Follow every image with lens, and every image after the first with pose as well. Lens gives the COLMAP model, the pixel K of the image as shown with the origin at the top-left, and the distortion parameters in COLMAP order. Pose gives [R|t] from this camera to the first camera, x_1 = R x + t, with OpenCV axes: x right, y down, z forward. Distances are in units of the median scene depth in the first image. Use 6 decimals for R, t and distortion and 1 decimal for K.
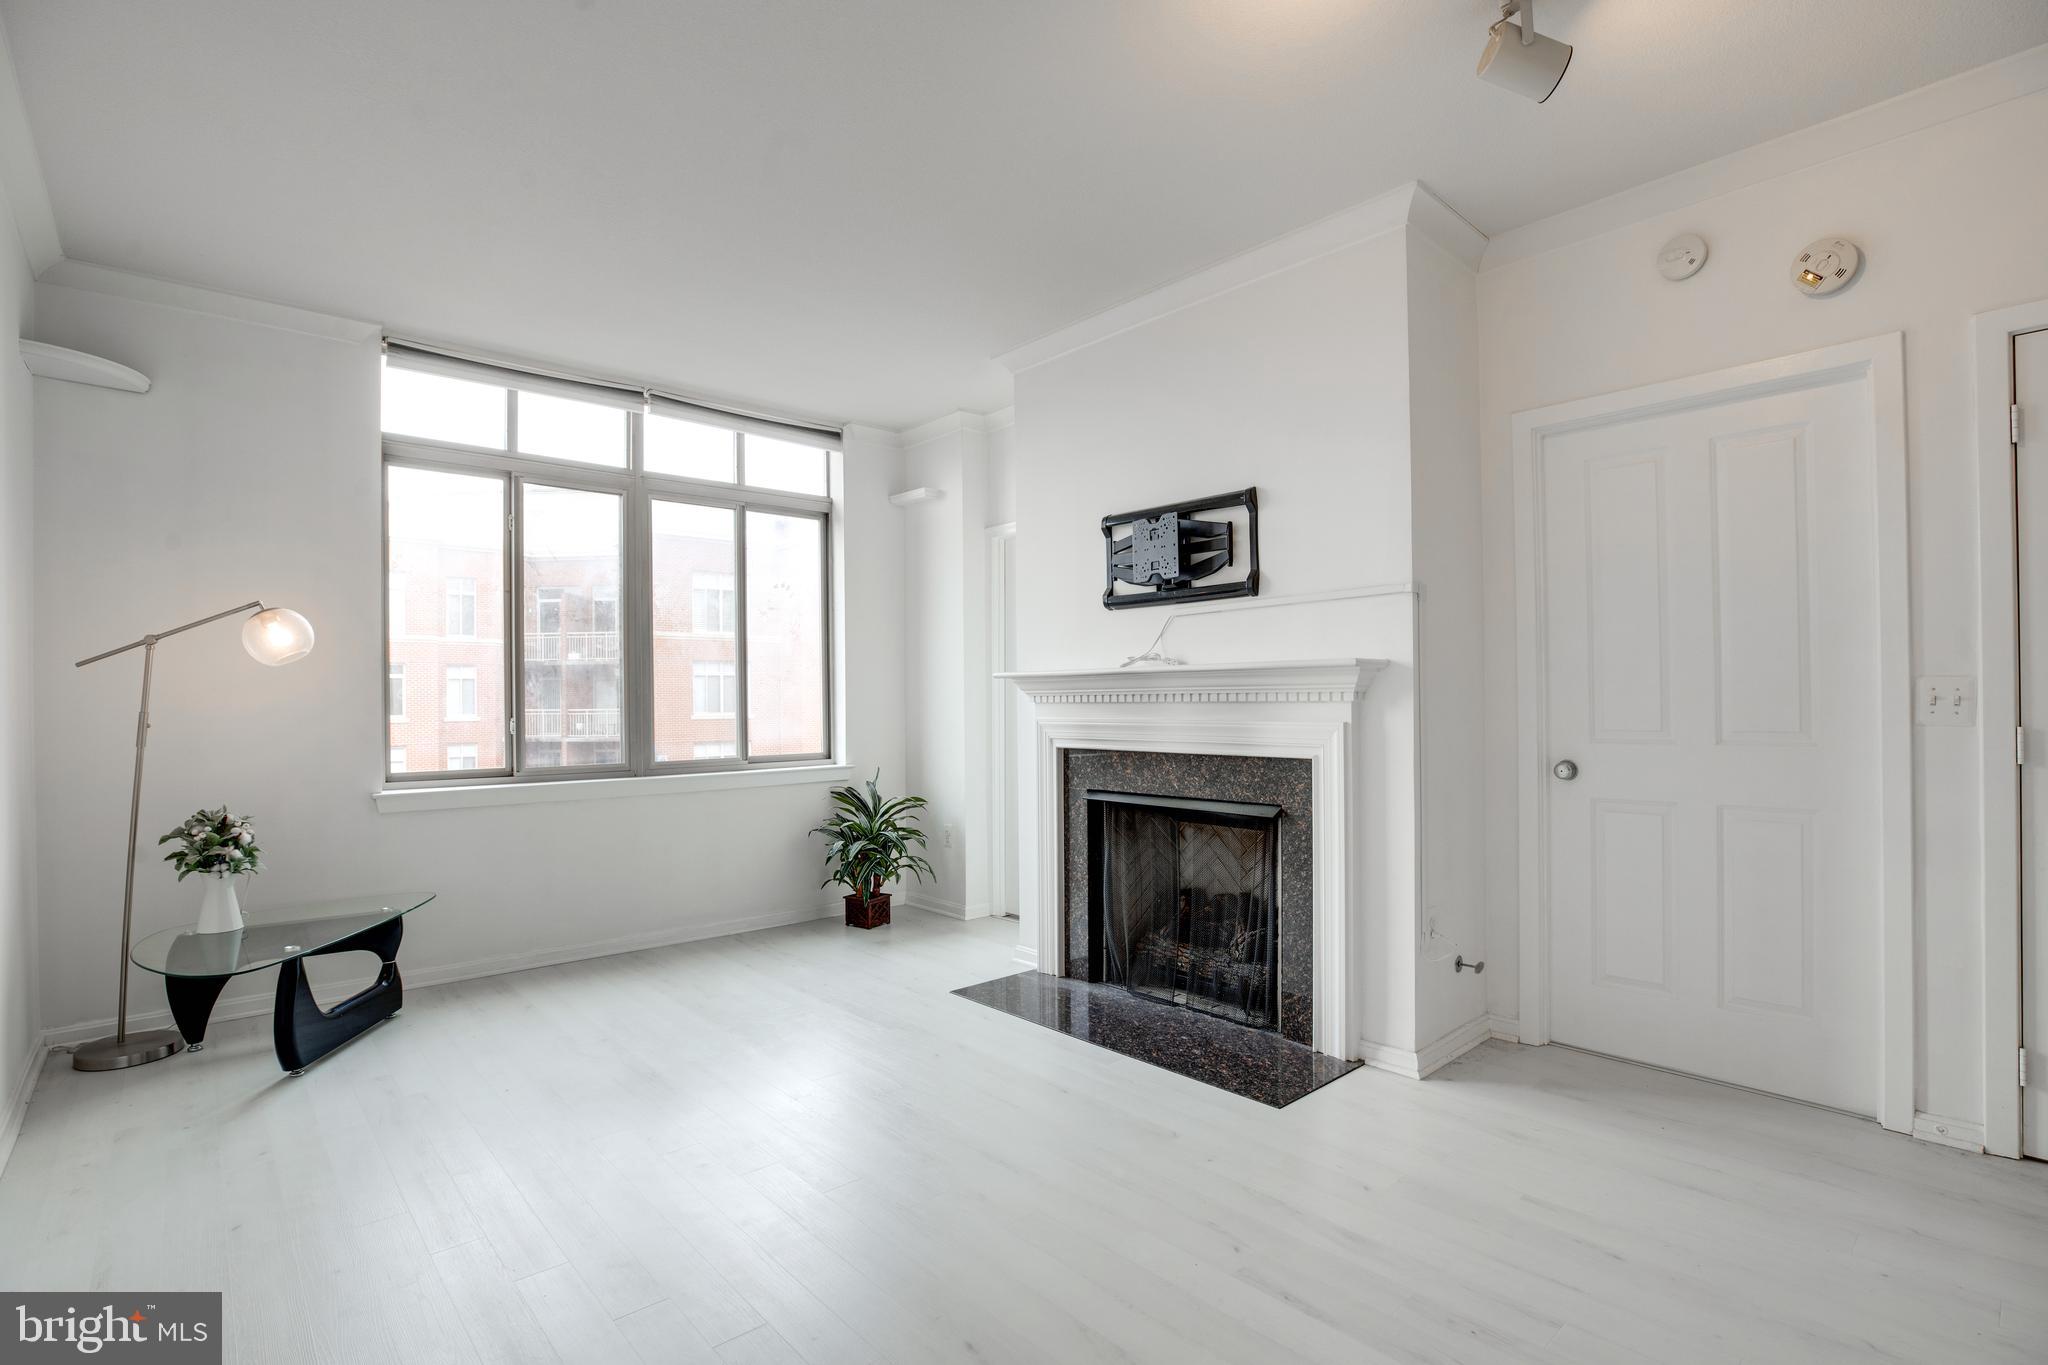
lens RADIAL K [[971.3, 0, 1025.9], [0, 971.3, 689.7], [0, 0, 1]] dist [-0.043194, 0.013661]
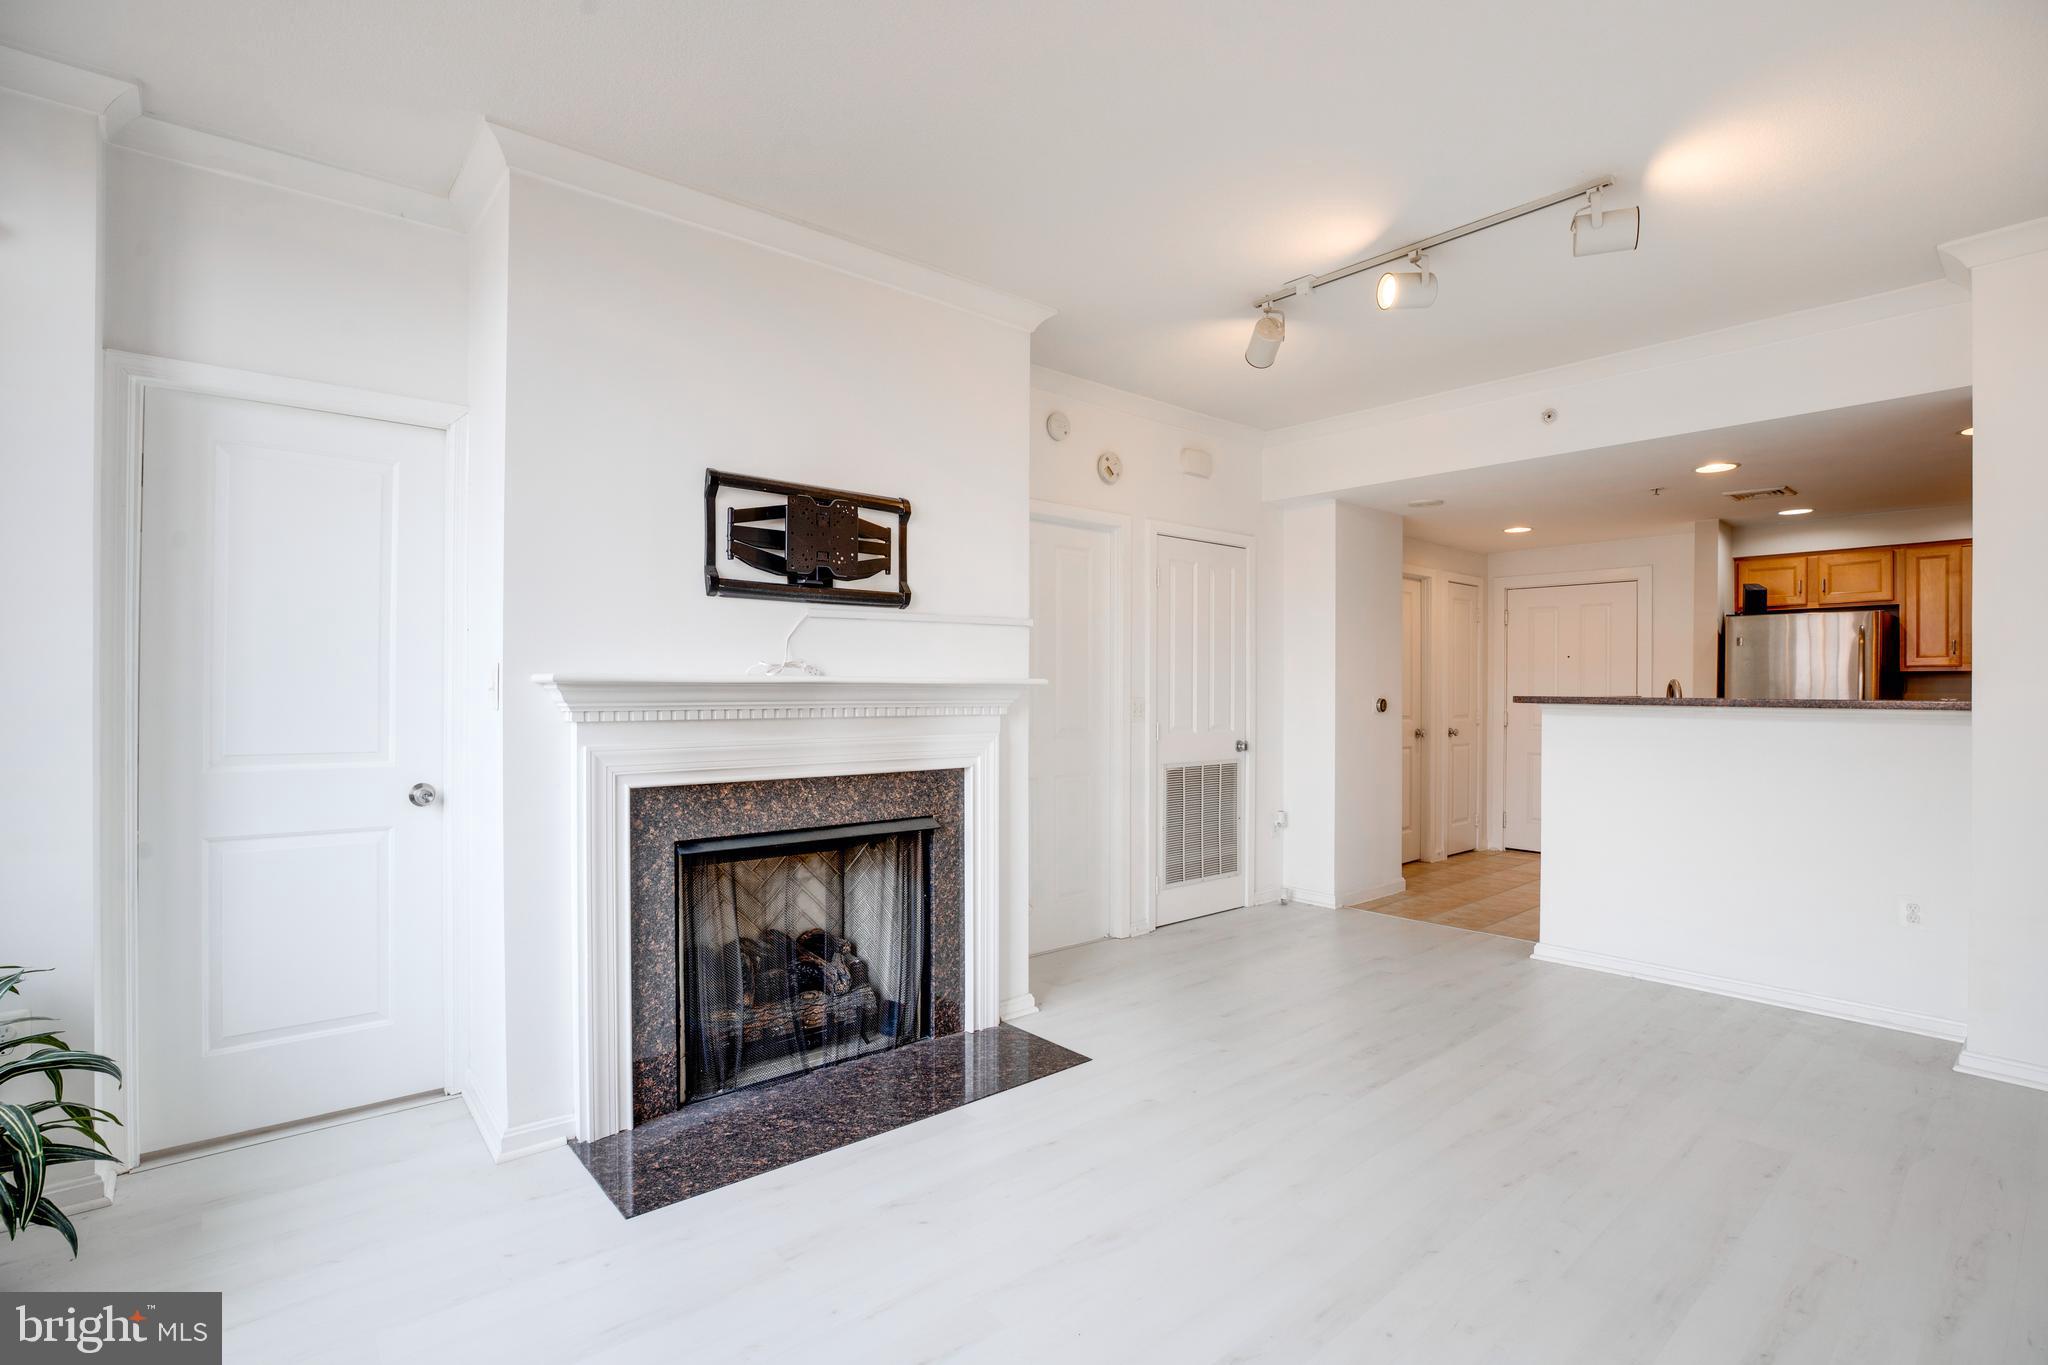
lens RADIAL K [[971.3, 0, 1025.9], [0, 971.3, 689.7], [0, 0, 1]] dist [-0.043194, 0.013661]
pose [[0.018408, 0.008841, 0.999791, -0.700283], [-0.013998, 0.999865, -0.008584, -0.007100], [-0.999733, -0.013837, 0.018530, 0.798016]]
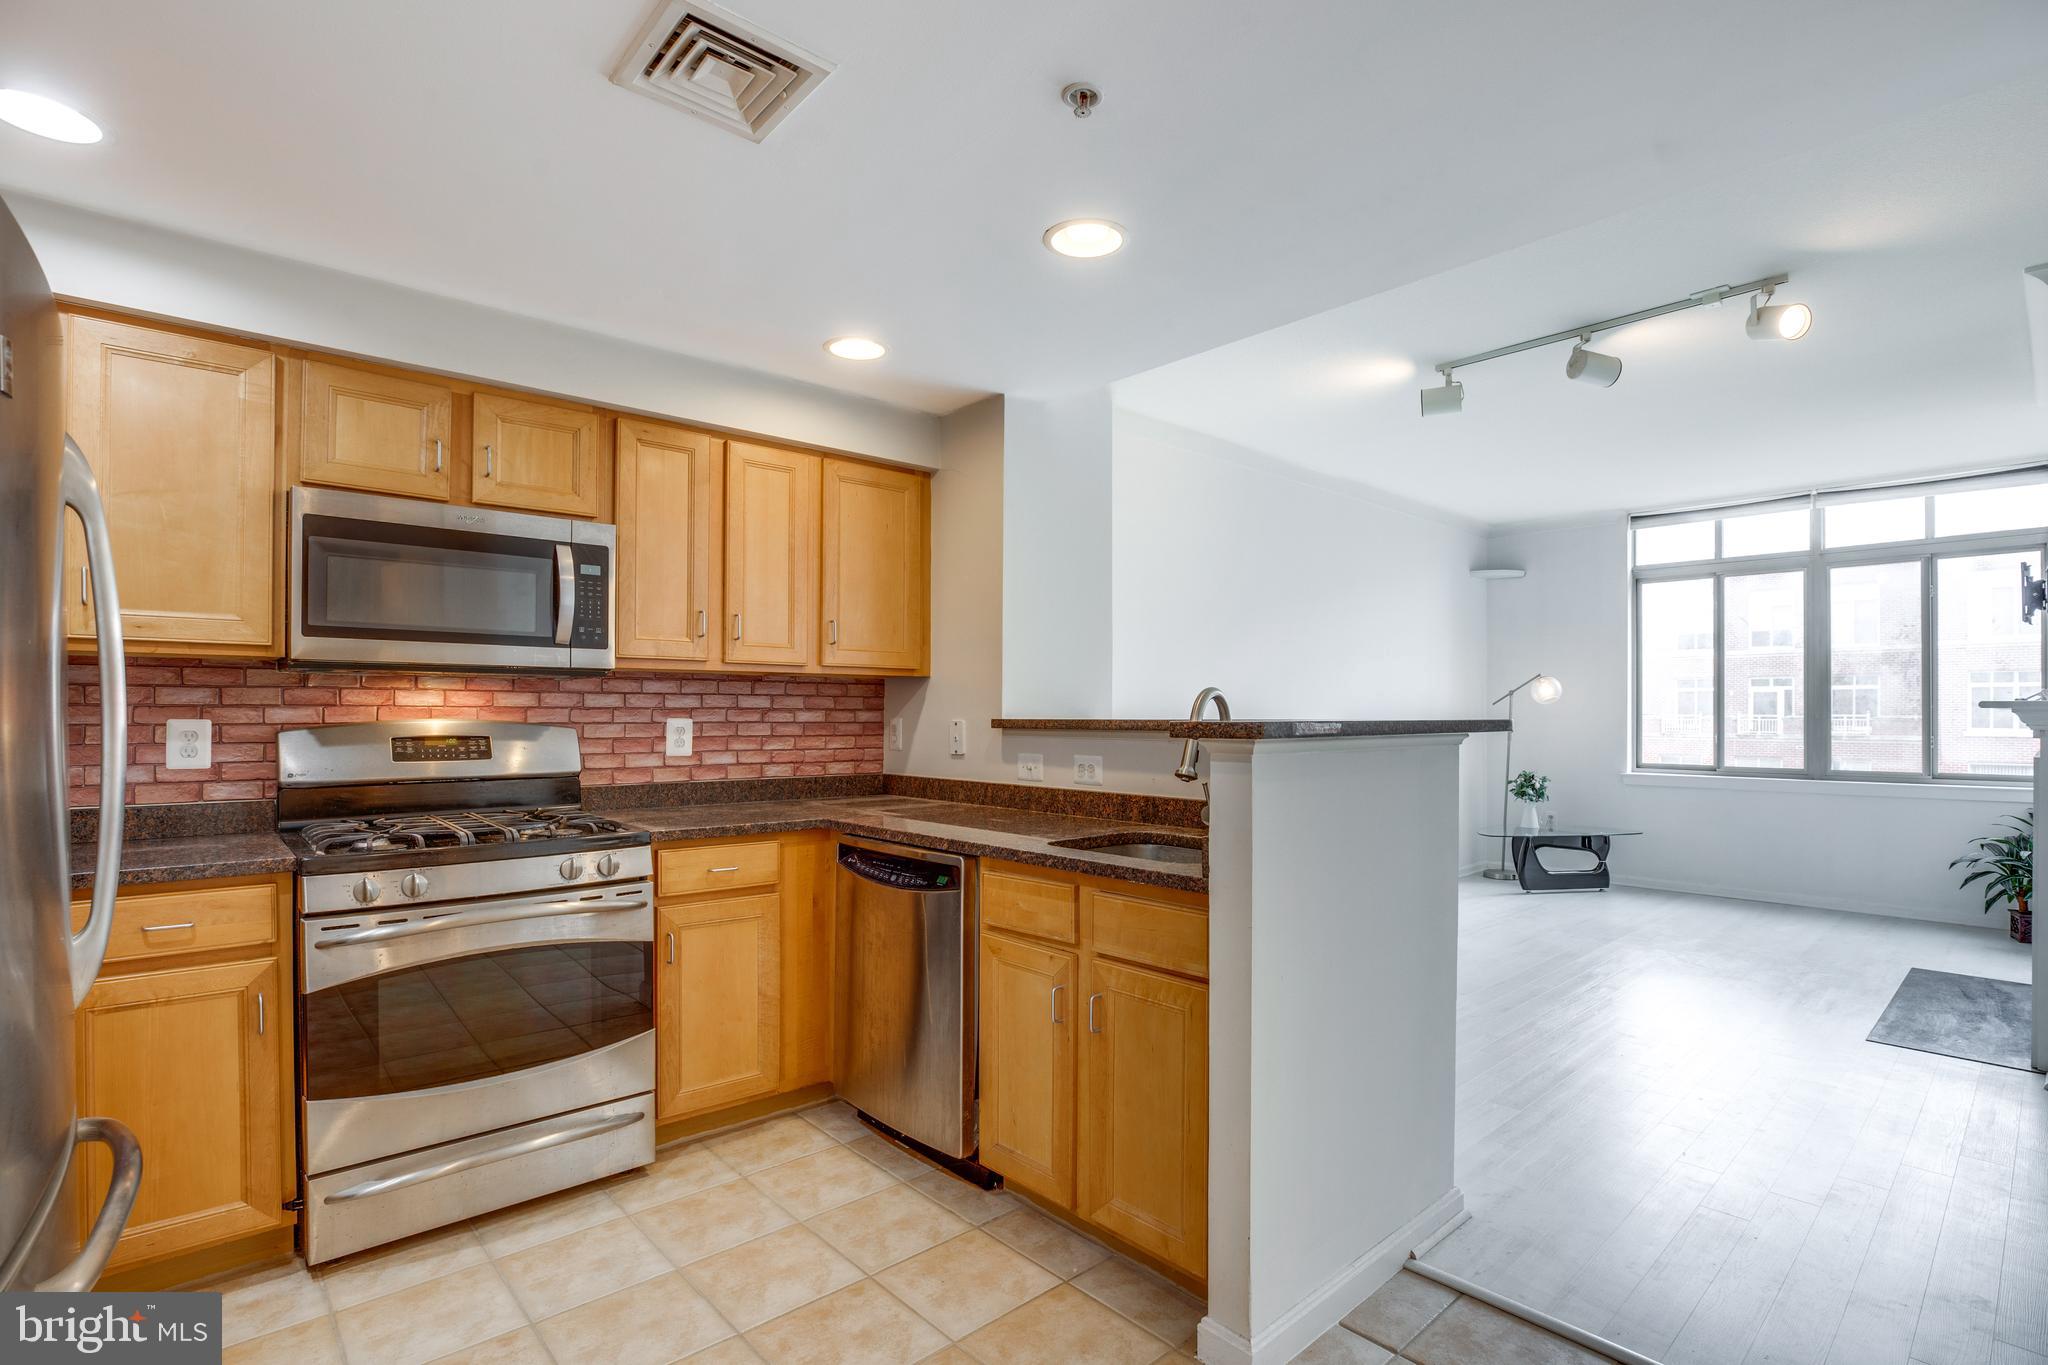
lens RADIAL K [[968.9, 0, 1034.9], [0, 968.9, 719.0], [0, 0, 1]] dist [-0.051983, 0.016135]
pose [[0.004438, 0.015181, -0.999875, 1.166778], [0.008582, 0.999847, 0.015219, -0.030048], [0.999953, -0.008649, 0.004307, -0.119844]]
